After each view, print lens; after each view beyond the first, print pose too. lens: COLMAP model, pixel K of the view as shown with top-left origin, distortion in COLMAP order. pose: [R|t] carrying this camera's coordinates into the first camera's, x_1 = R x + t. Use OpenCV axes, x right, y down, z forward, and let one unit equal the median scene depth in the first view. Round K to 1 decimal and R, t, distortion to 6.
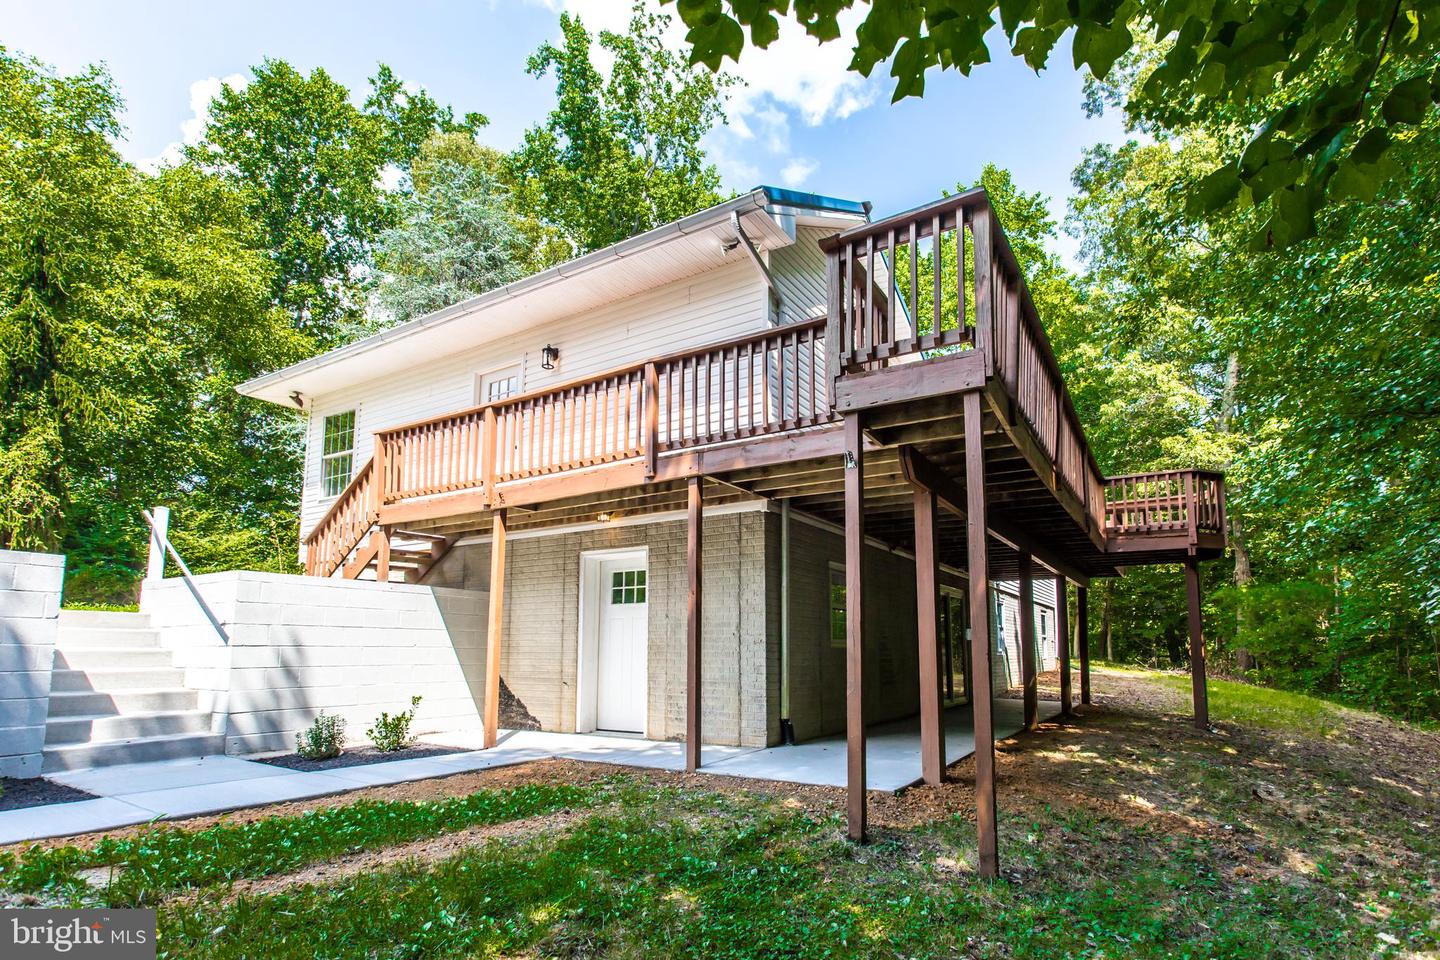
lens RADIAL K [[725.1, 0, 741.5], [0, 725.1, 548.9], [0, 0, 1]] dist [-0.003250, -0.000551]
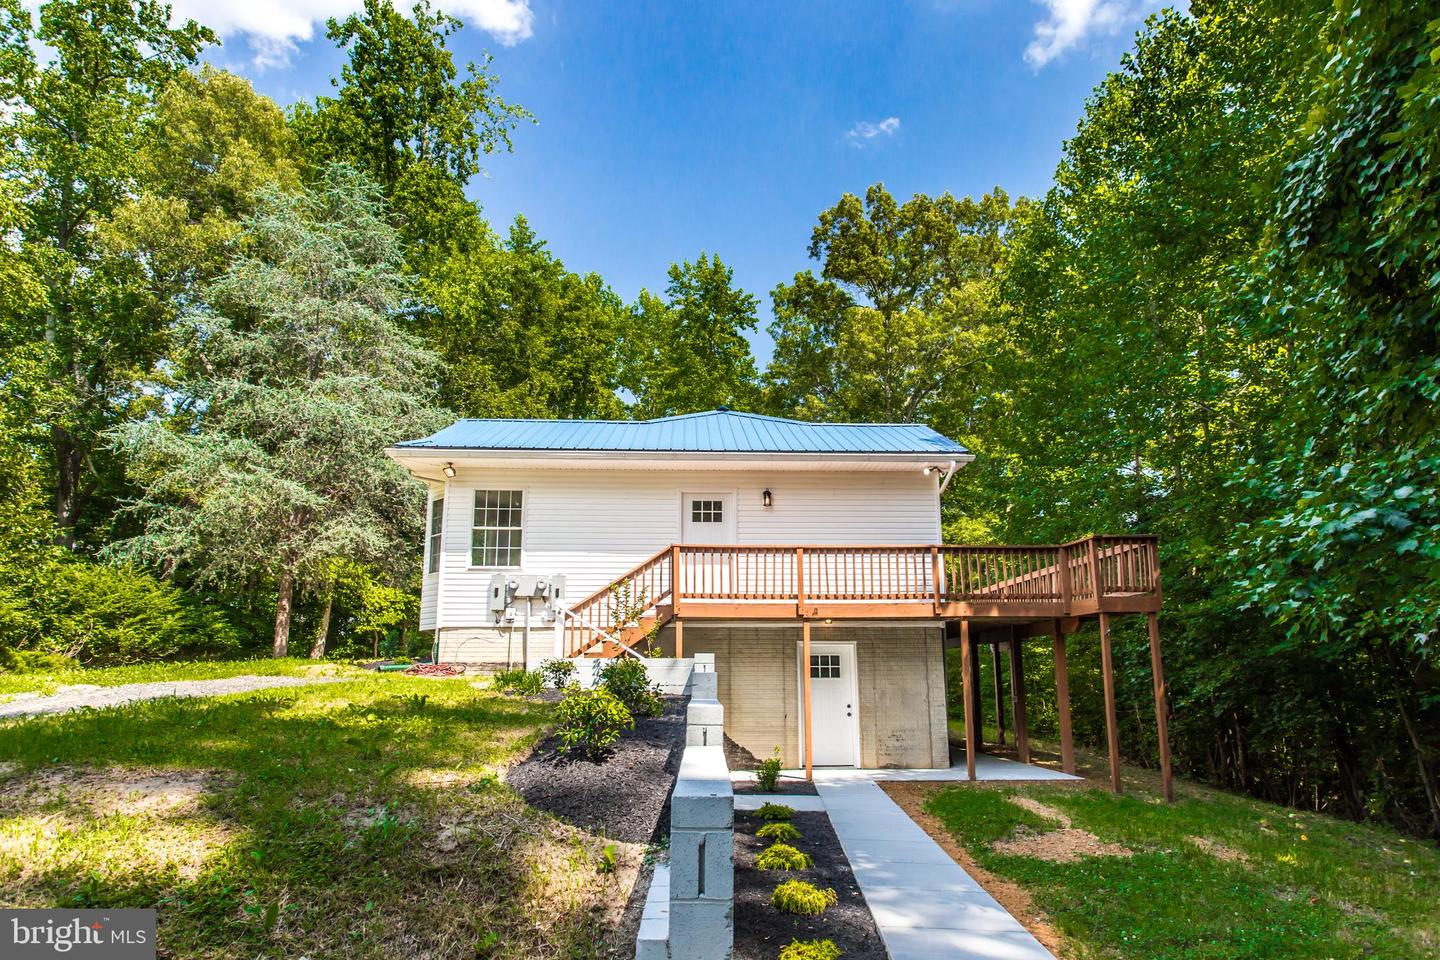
lens RADIAL K [[817.6, 0, 727.2], [0, 817.6, 494.2], [0, 0, 1]] dist [0.003074, 0.000665]
pose [[0.829528, 0.122947, 0.544764, -1.063221], [-0.076590, 0.991294, -0.107098, -0.084942], [-0.553189, 0.047118, 0.831722, -0.249521]]
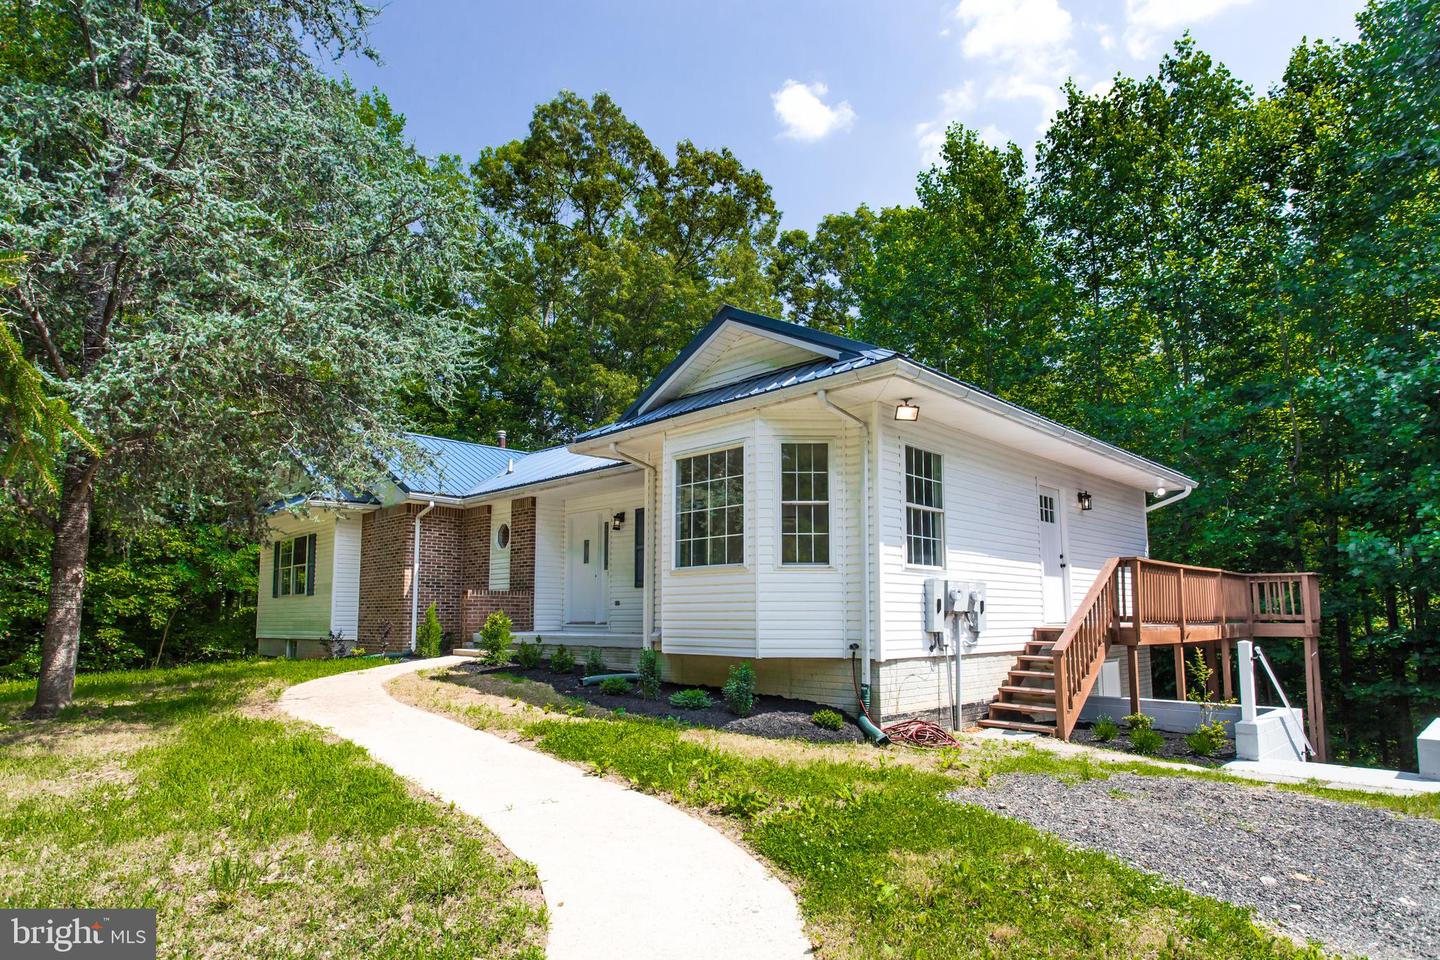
lens RADIAL K [[830.8, 0, 695.9], [0, 830.8, 525.9], [0, 0, 1]] dist [-0.001677, -0.000161]
pose [[0.221781, 0.107560, 0.969146, -1.583853], [-0.135376, 0.987669, -0.078636, -0.017529], [-0.965654, -0.113759, 0.233607, 1.167132]]
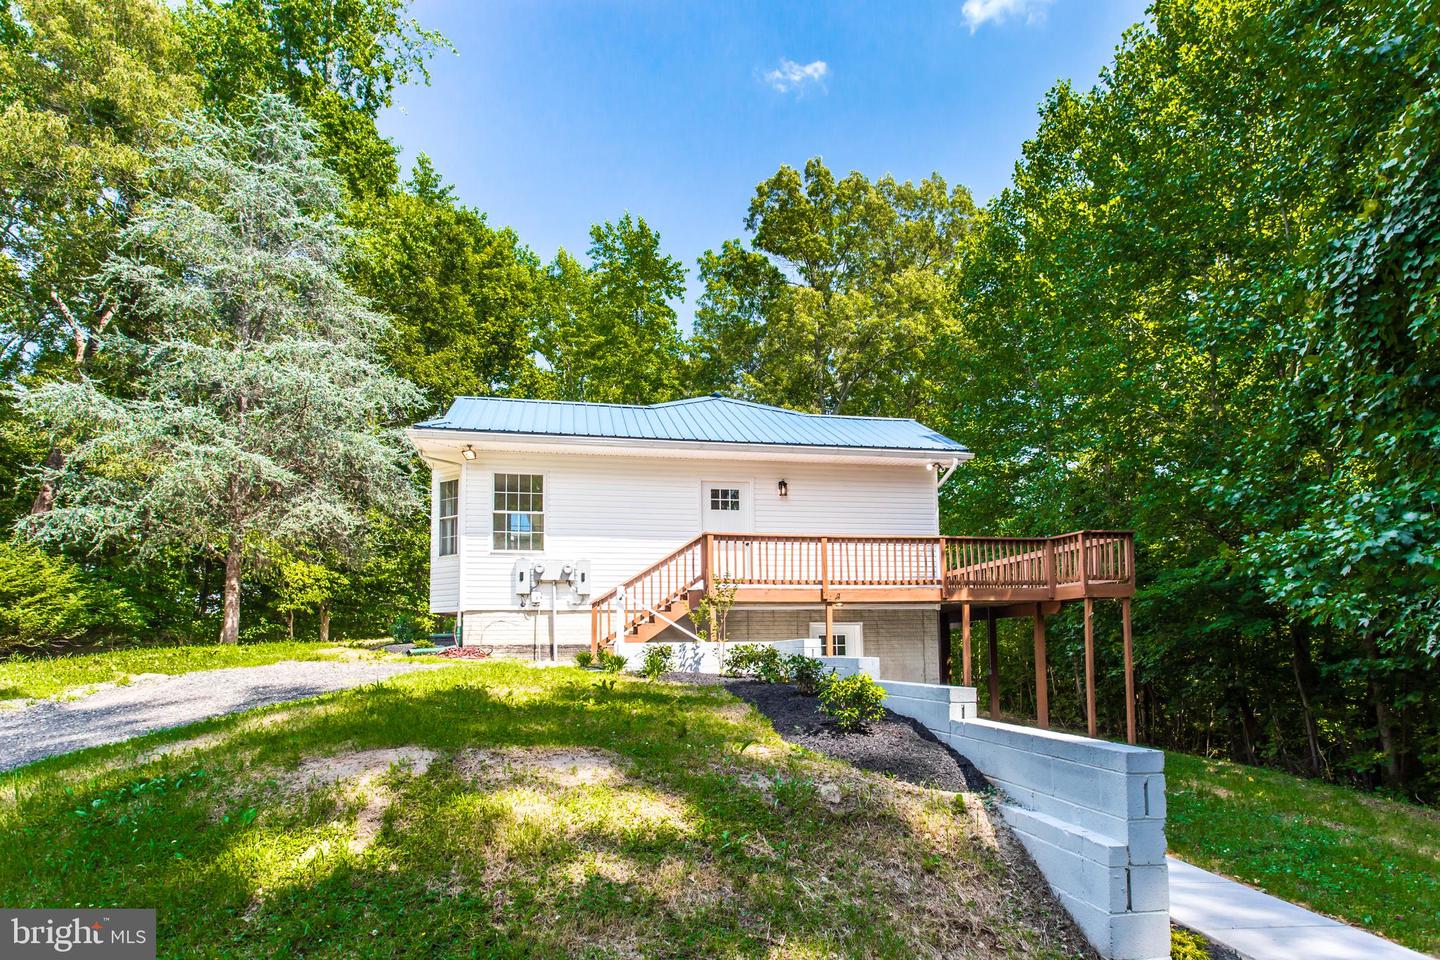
lens RADIAL K [[840.0, 0, 747.4], [0, 840.0, 548.0], [0, 0, 1]] dist [0.003334, 0.000601]
pose [[0.721120, 0.076857, 0.688534, -1.323605], [-0.084340, 0.996175, -0.022864, -0.086550], [-0.687657, -0.041583, 0.724843, -0.176730]]
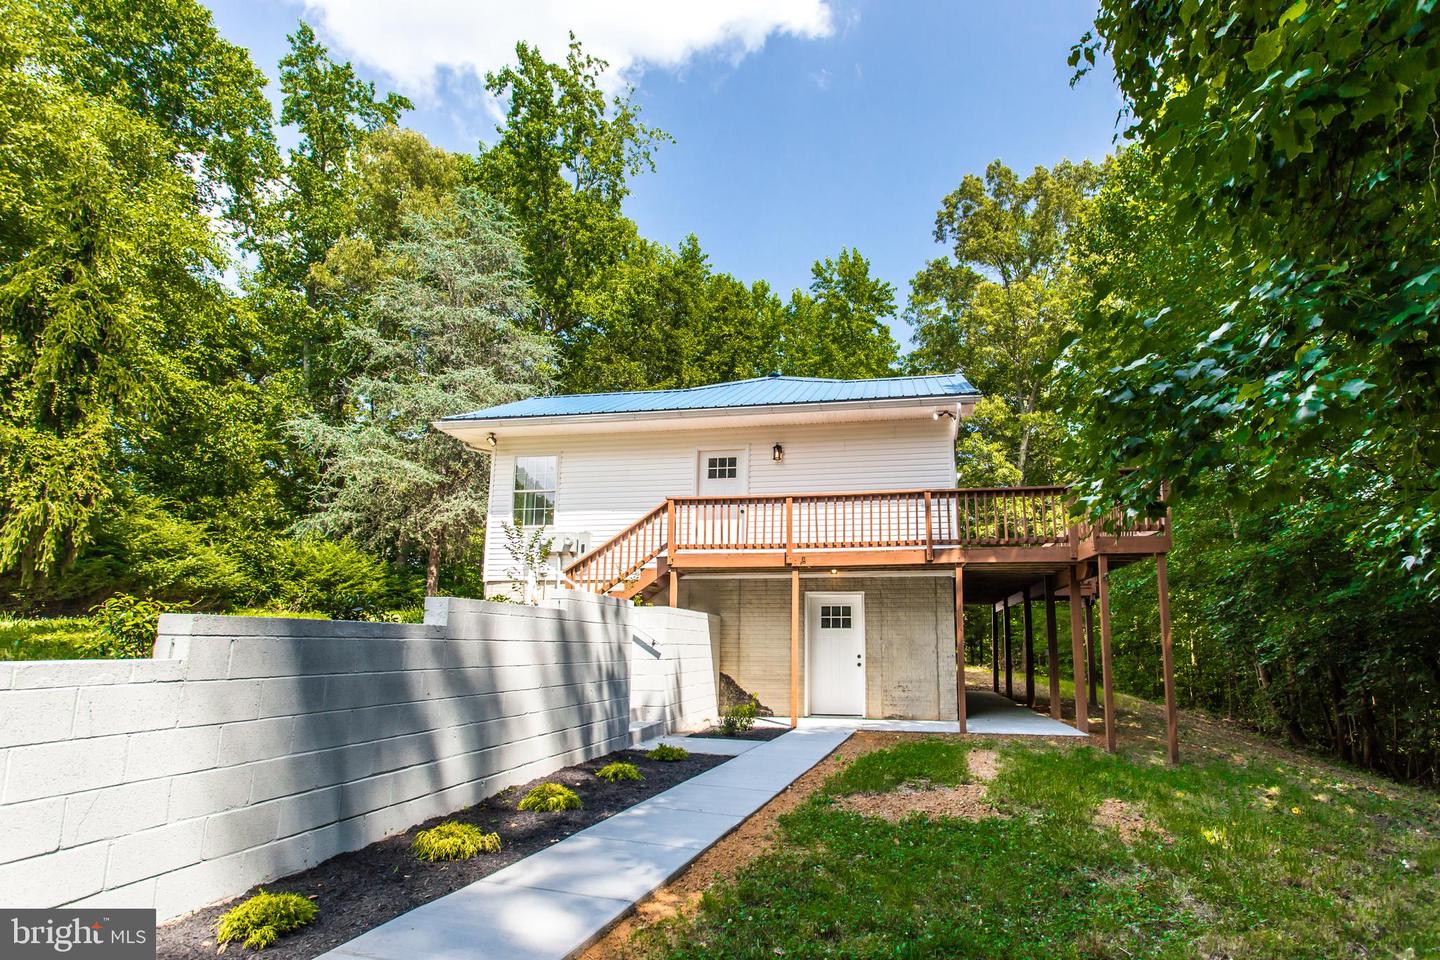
lens RADIAL K [[720.2, 0, 781.1], [0, 720.2, 507.0], [0, 0, 1]] dist [-0.001135, 0.000830]
pose [[0.926615, 0.077615, 0.367915, -0.684045], [-0.059680, 0.996419, -0.059895, -0.063975], [-0.371246, 0.033542, 0.927929, -0.282044]]
